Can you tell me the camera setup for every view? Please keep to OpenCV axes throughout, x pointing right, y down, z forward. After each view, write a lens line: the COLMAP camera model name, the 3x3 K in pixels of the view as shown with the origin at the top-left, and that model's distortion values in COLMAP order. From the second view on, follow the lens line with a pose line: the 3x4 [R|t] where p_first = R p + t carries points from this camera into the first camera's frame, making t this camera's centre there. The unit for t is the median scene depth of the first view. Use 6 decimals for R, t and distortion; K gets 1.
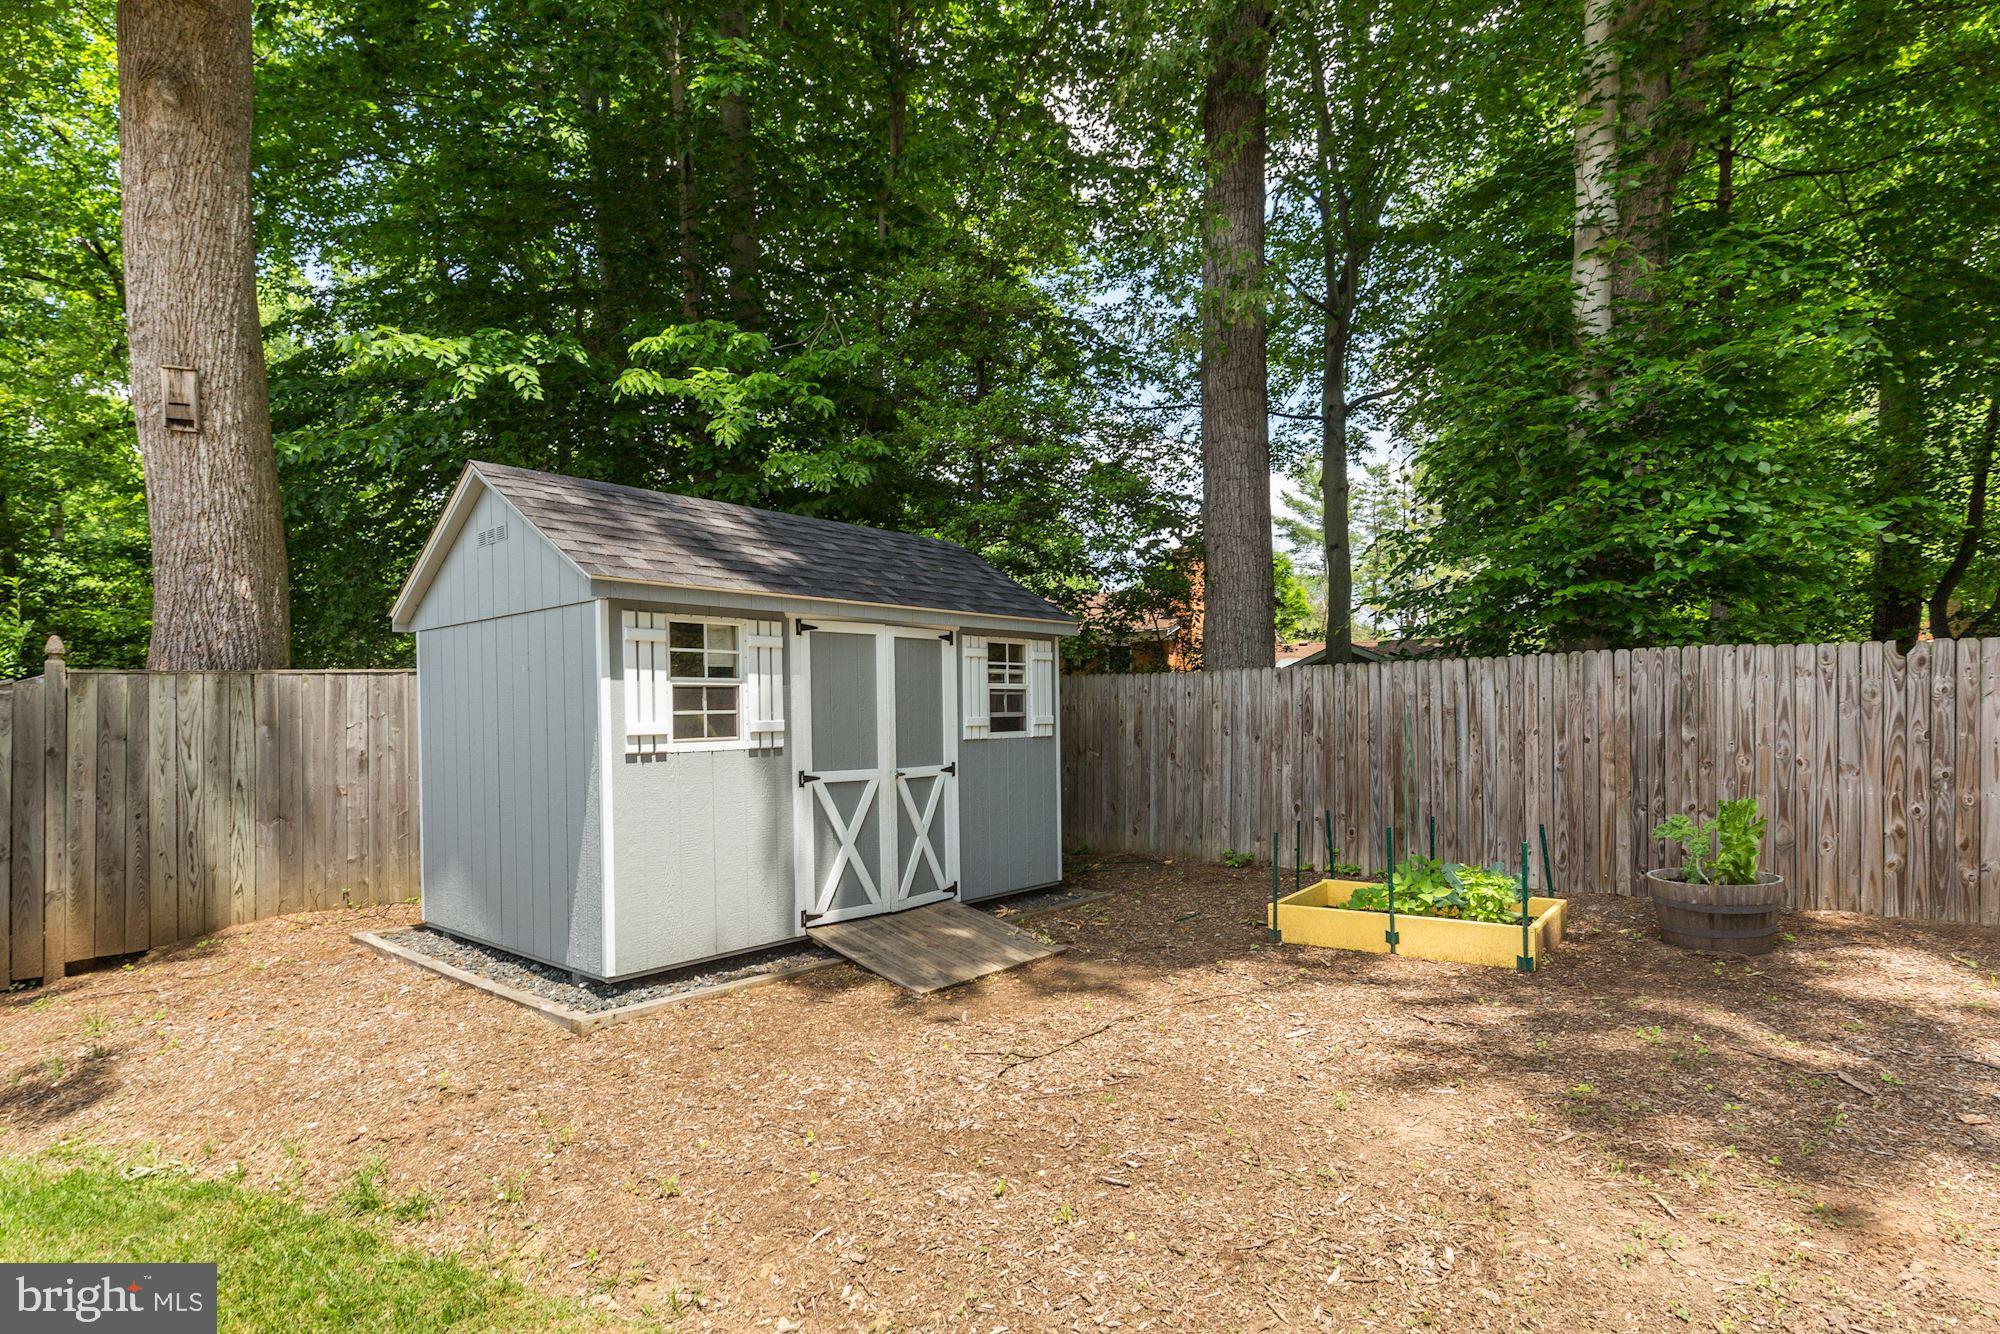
lens RADIAL K [[951.8, 0, 1036.7], [0, 951.8, 704.5], [0, 0, 1]] dist [-0.023781, 0.004274]
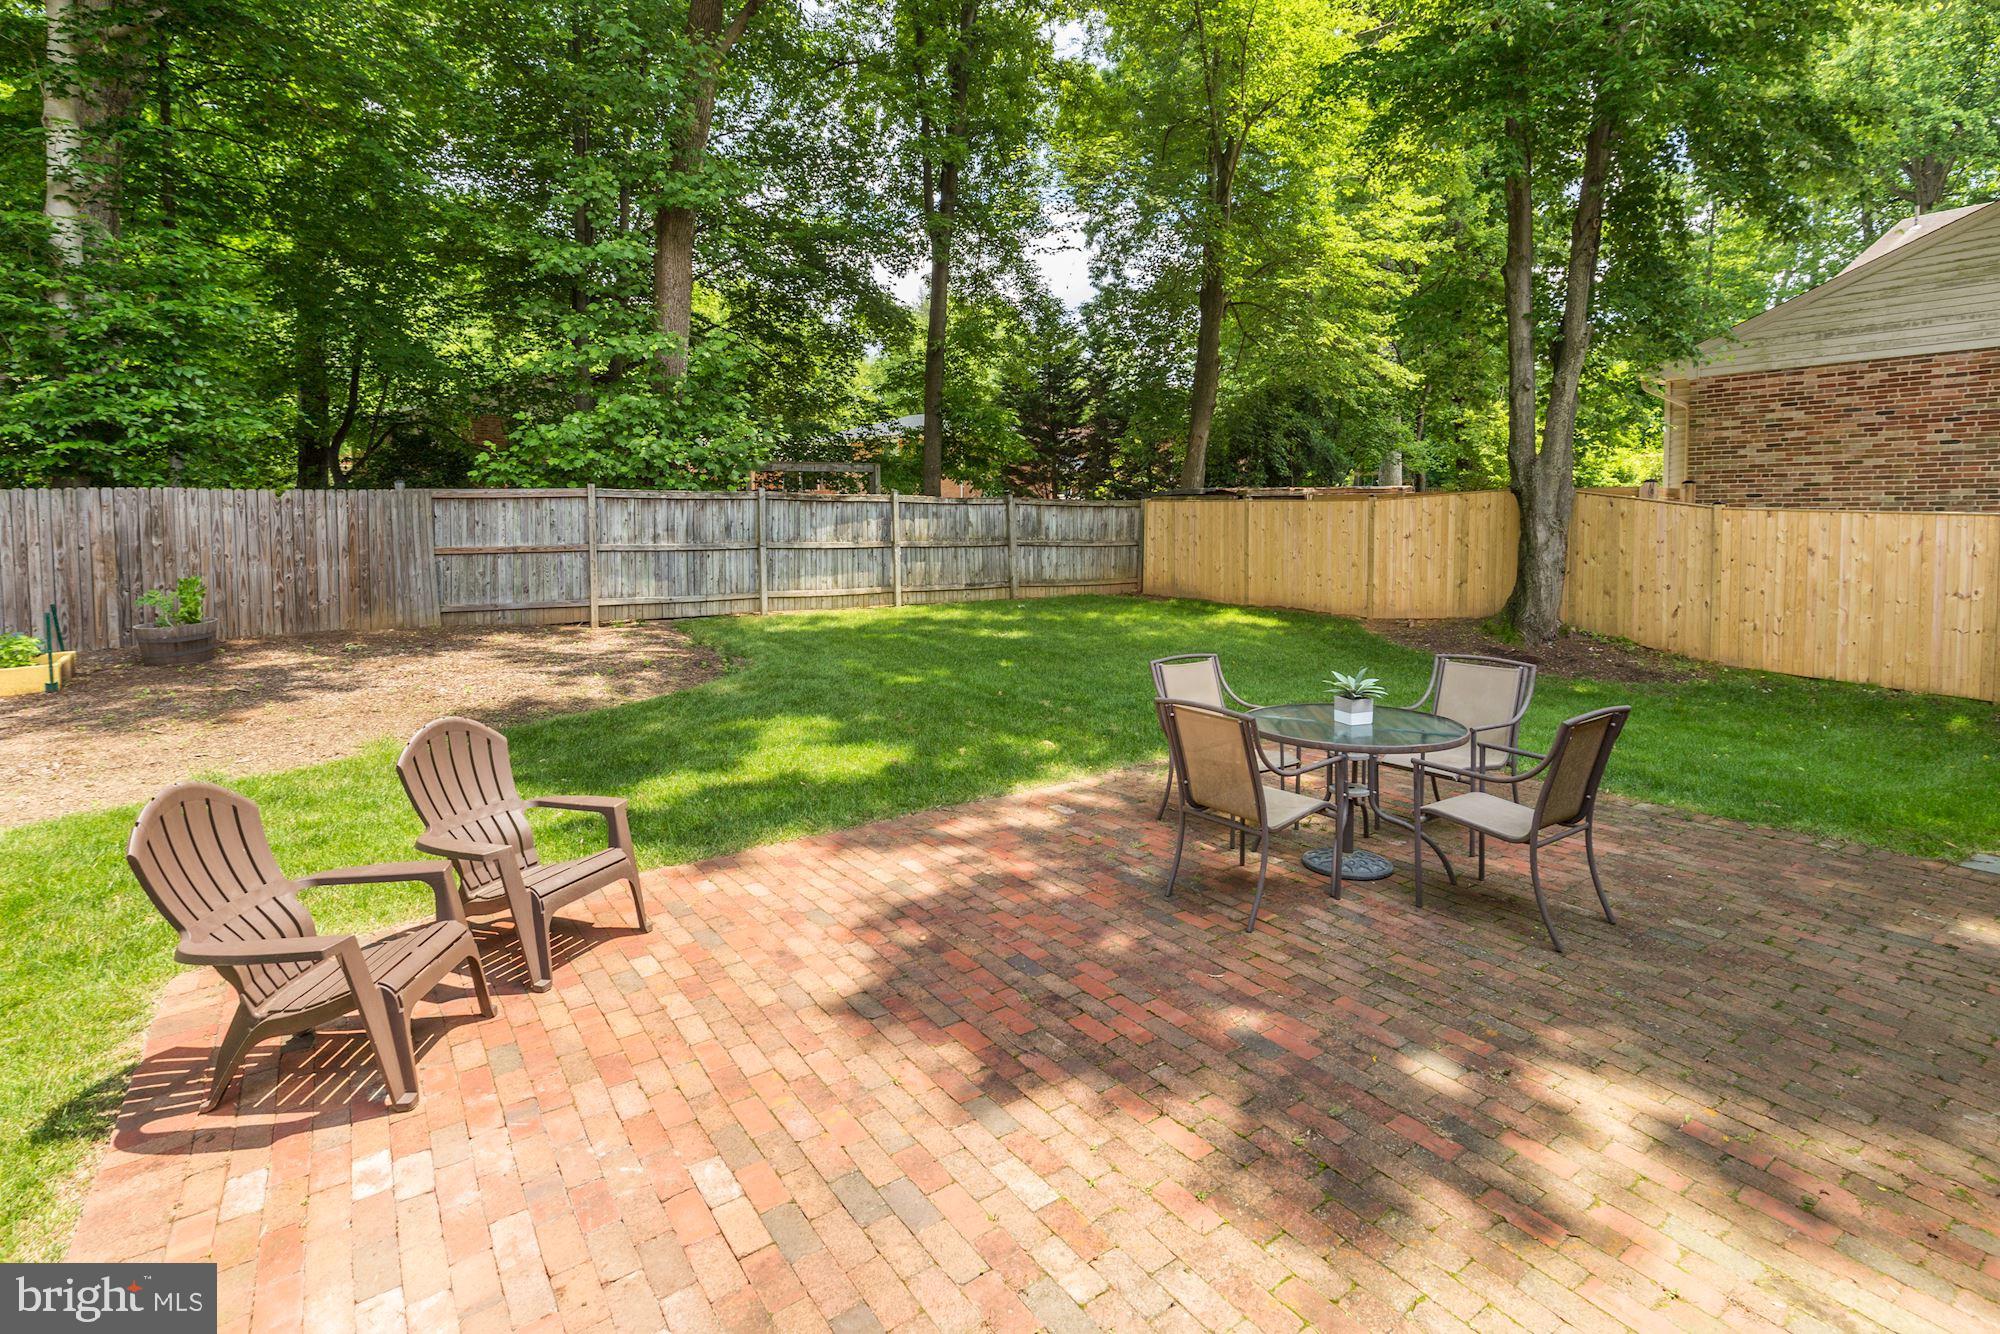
lens RADIAL K [[951.8, 0, 1014.0], [0, 951.8, 569.3], [0, 0, 1]] dist [-0.023781, 0.004274]
pose [[0.222003, -0.051603, 0.973679, -0.551360], [0.002682, 0.998627, 0.052313, -0.001735], [-0.975042, -0.009002, 0.221837, -0.797731]]
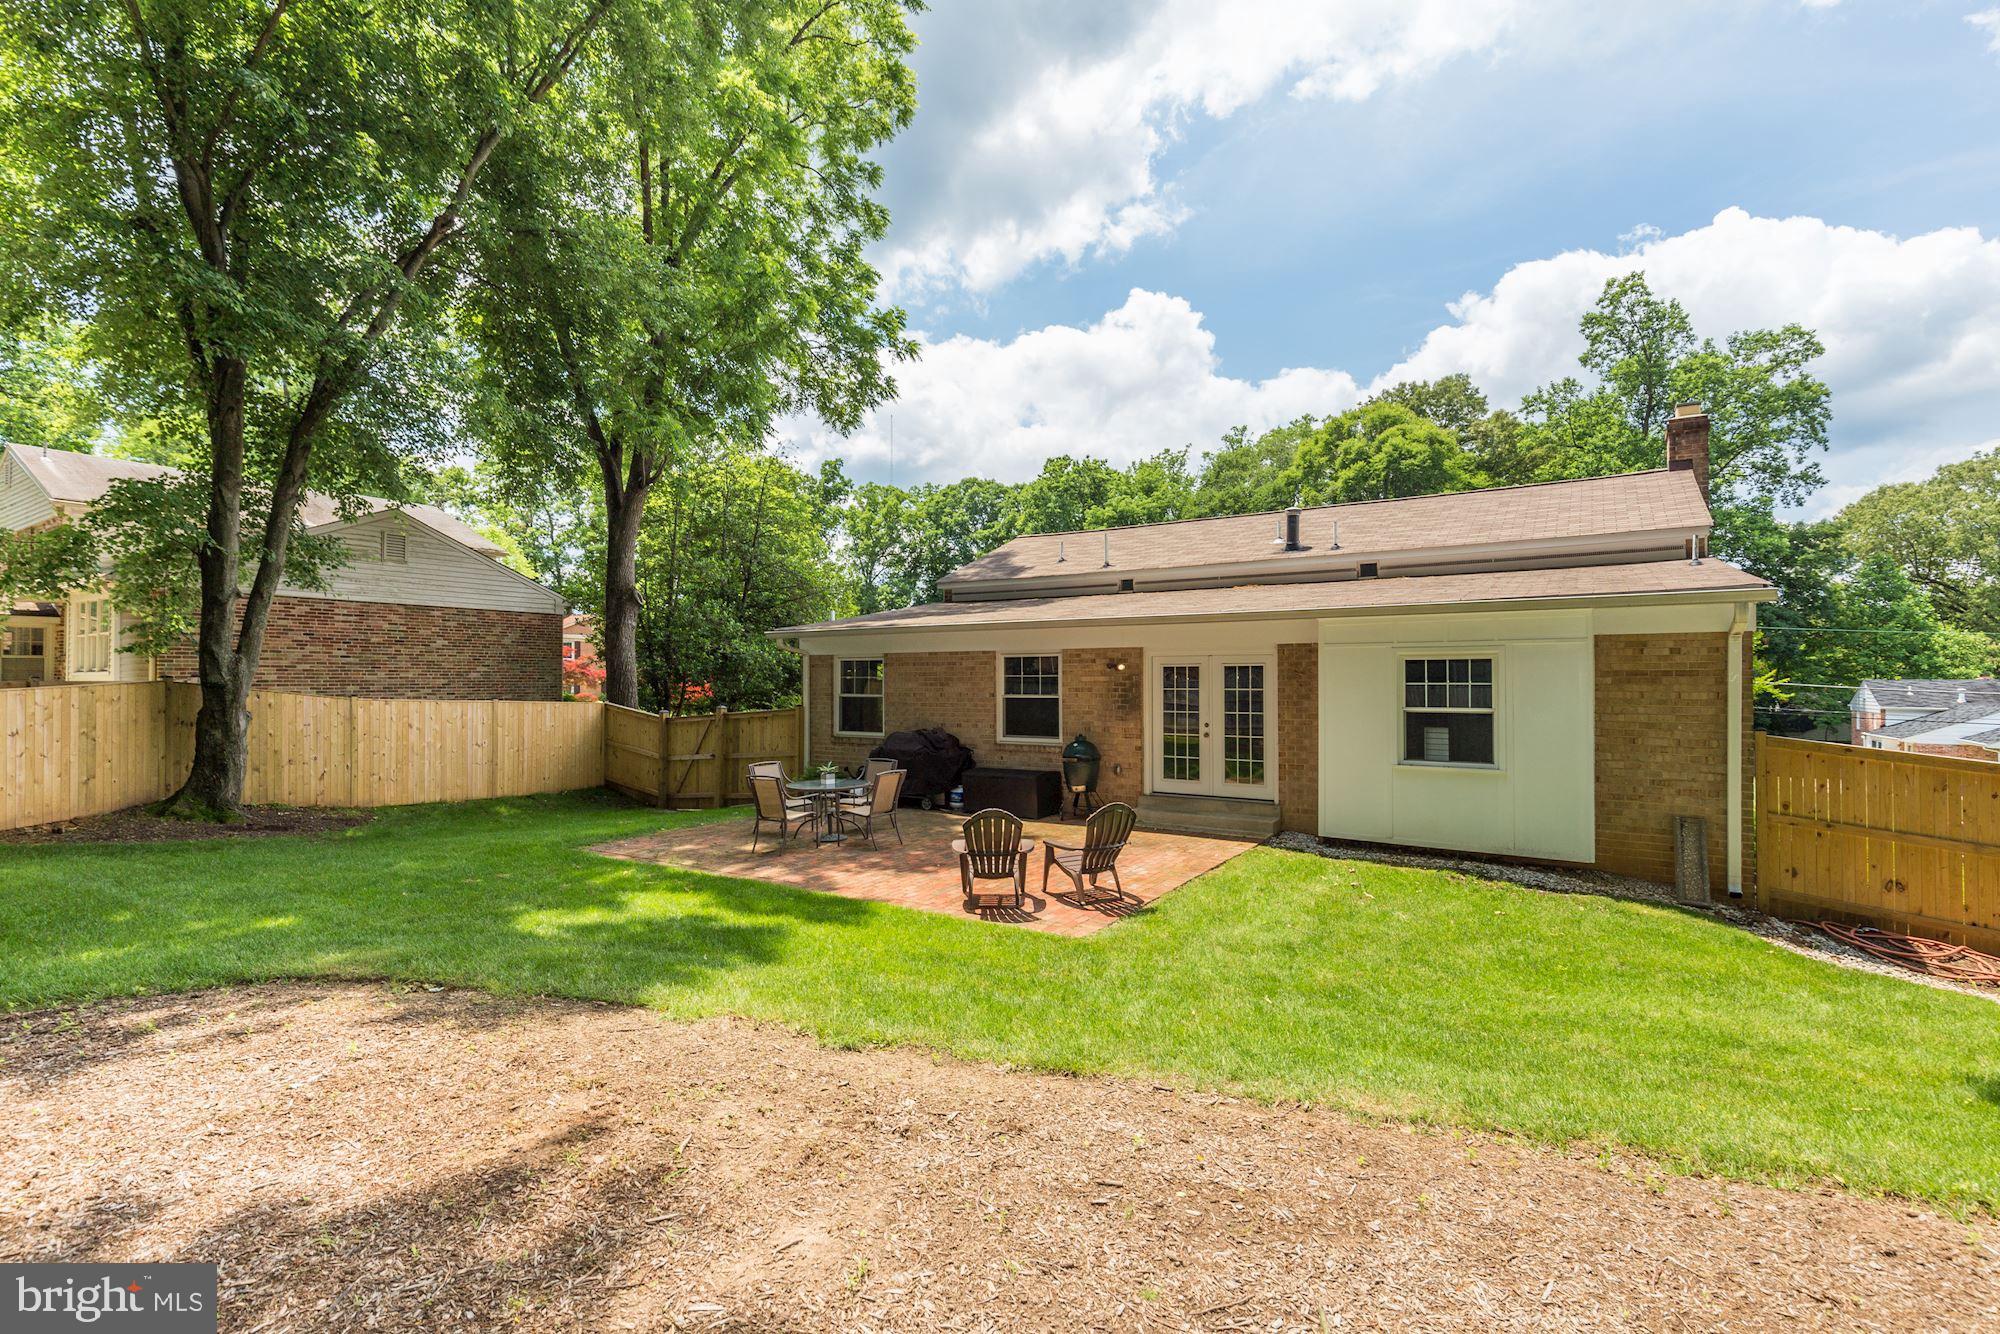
lens RADIAL K [[951.8, 0, 1000.2], [0, 951.8, 673.1], [0, 0, 1]] dist [-0.023781, 0.004274]
pose [[-0.987252, 0.009281, -0.158894, 0.311649], [0.011609, 0.999838, -0.013730, -0.045704], [0.158741, -0.015400, -0.987200, 1.595580]]
